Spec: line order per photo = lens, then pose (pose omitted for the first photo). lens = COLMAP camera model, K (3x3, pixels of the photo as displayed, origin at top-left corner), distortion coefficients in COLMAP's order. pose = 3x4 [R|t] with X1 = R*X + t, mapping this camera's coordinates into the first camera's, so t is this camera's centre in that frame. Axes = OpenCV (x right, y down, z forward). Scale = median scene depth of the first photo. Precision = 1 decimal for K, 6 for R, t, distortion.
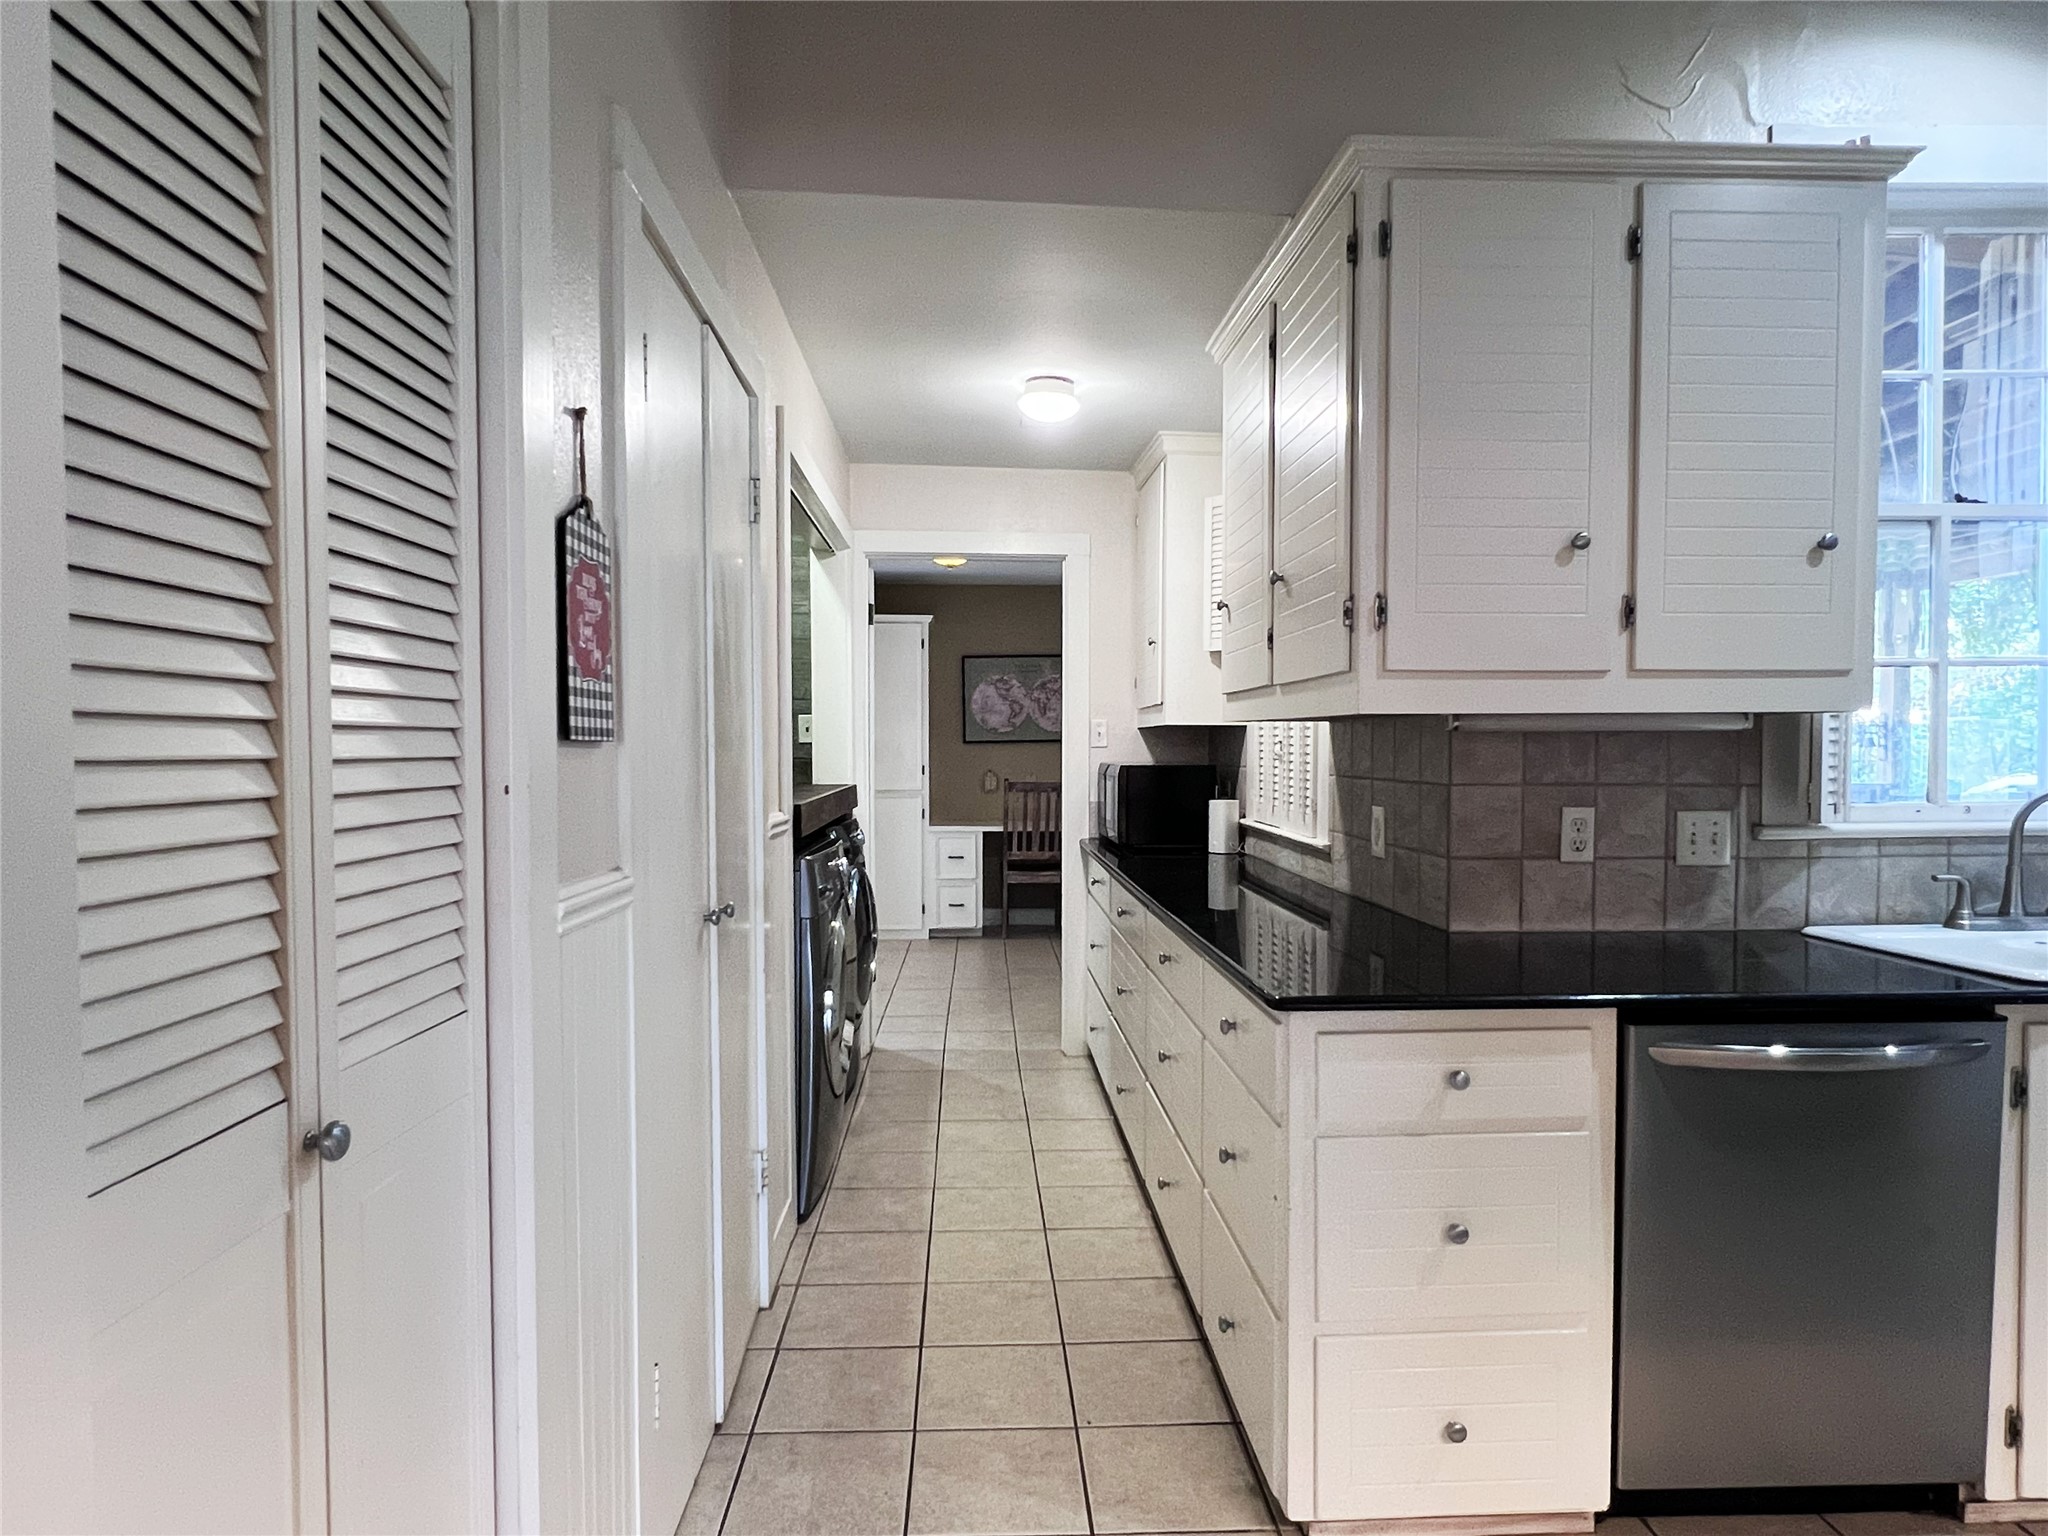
lens RADIAL K [[1171.8, 0, 1019.9], [0, 1171.8, 792.8], [0, 0, 1]] dist [-0.003126, 0.001047]
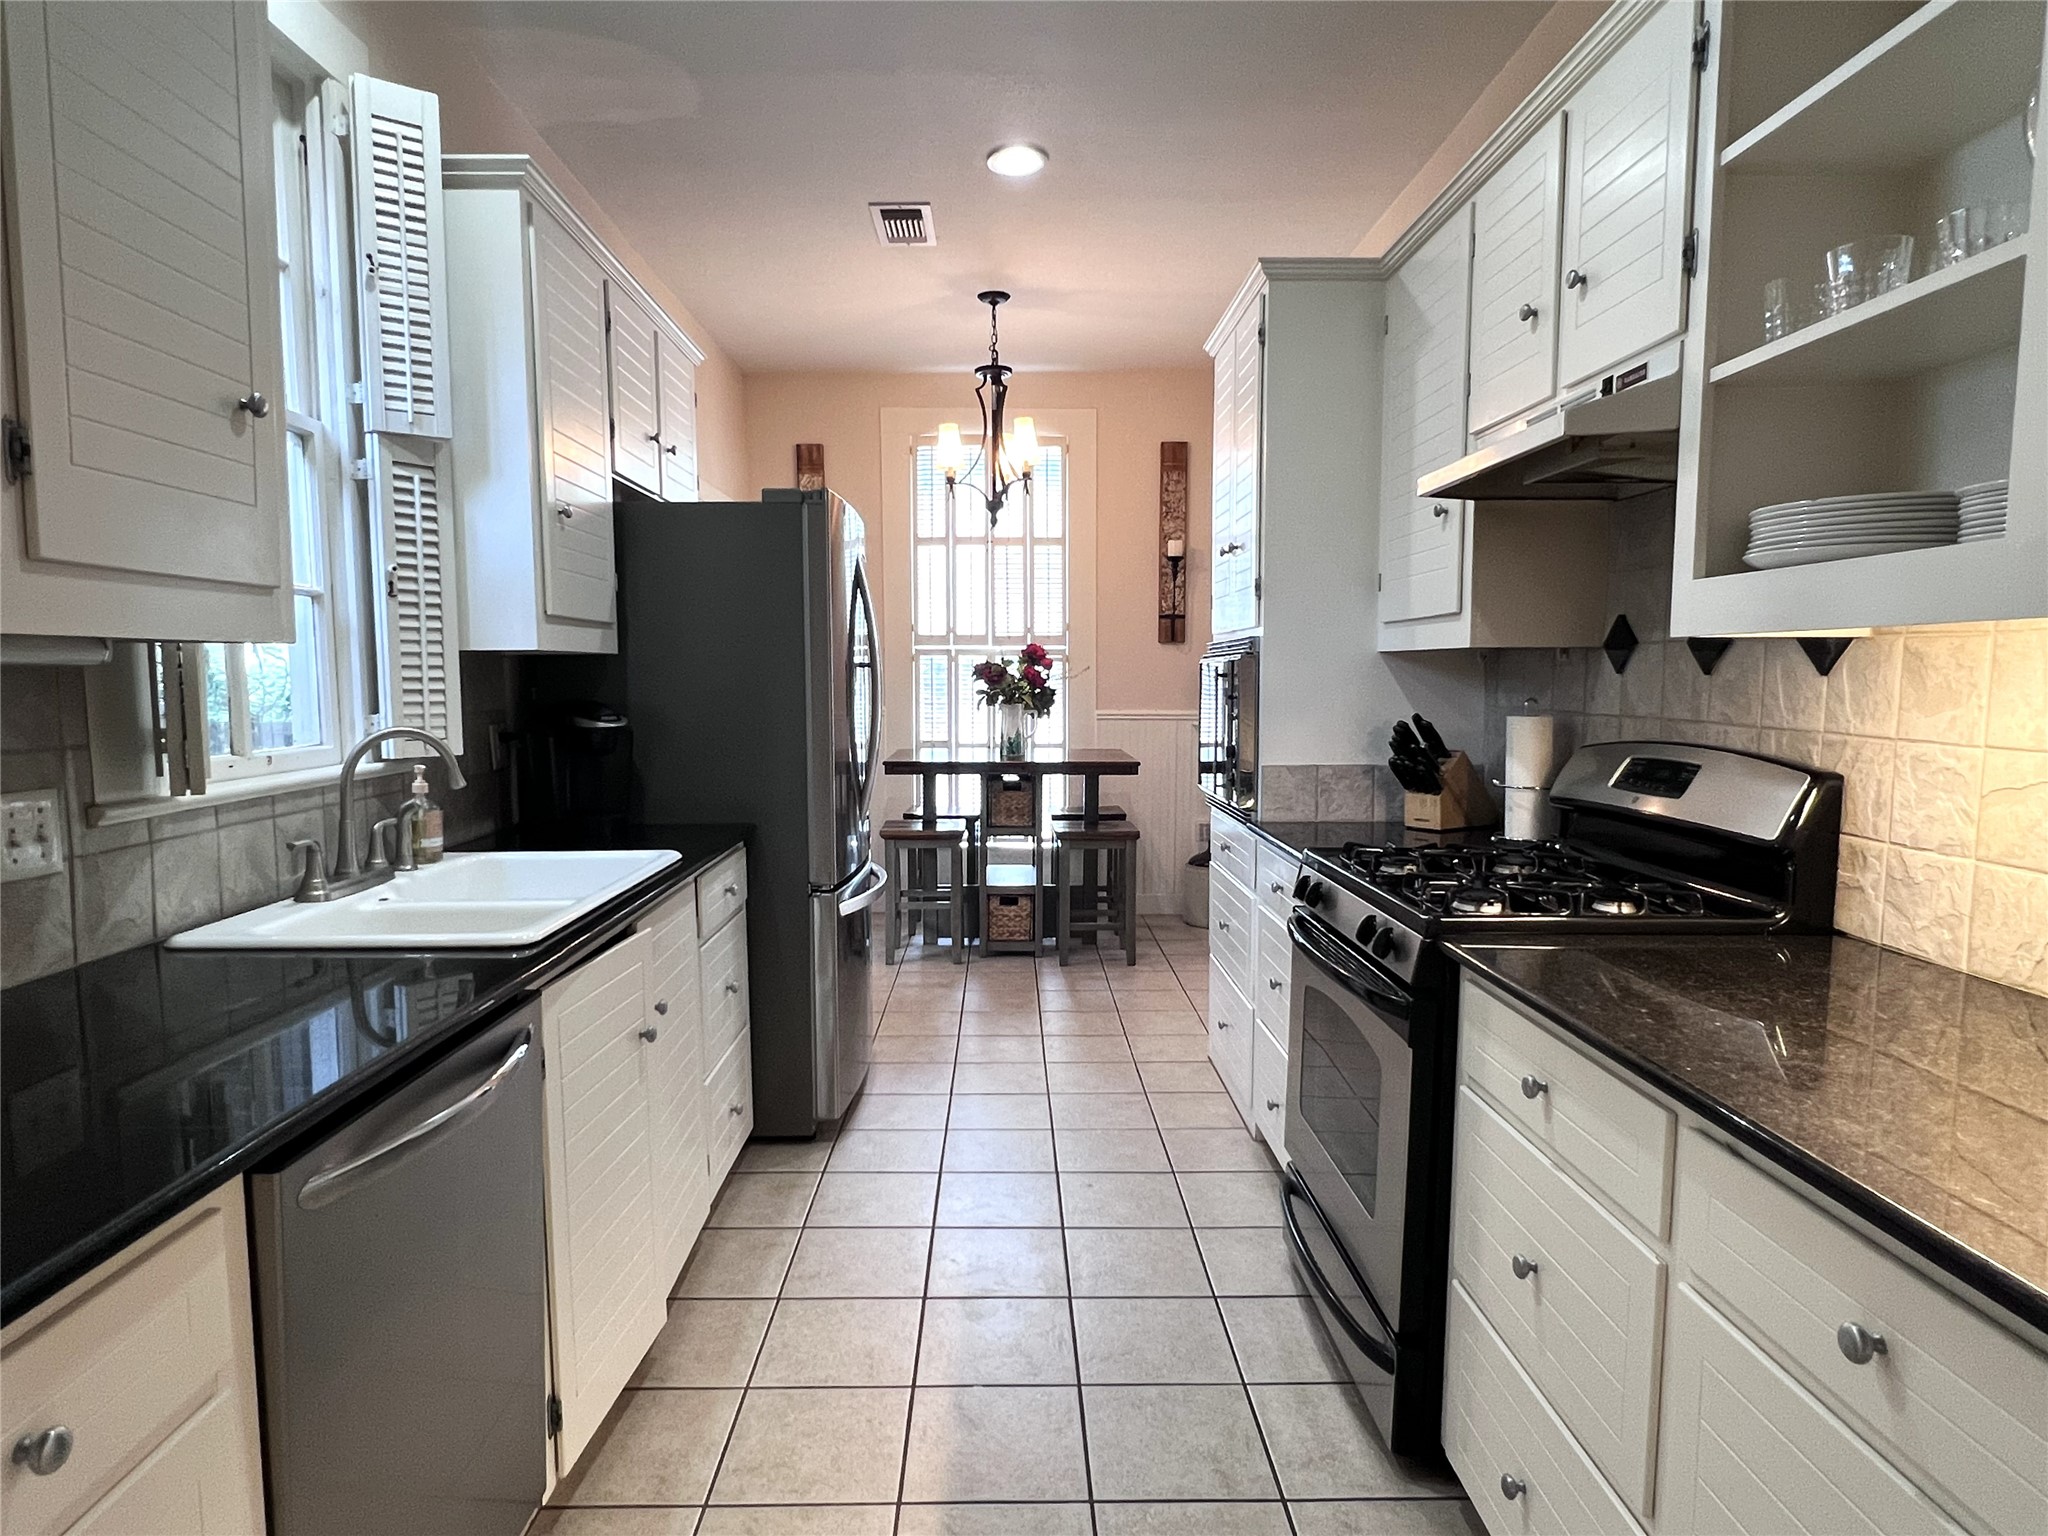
lens RADIAL K [[1171.8, 0, 1019.9], [0, 1171.8, 792.8], [0, 0, 1]] dist [-0.003126, 0.001047]
pose [[0.016022, -0.096678, 0.995187, -0.030309], [0.027238, 0.994987, 0.096220, -0.029680], [-0.999501, 0.025565, 0.018575, 0.452334]]
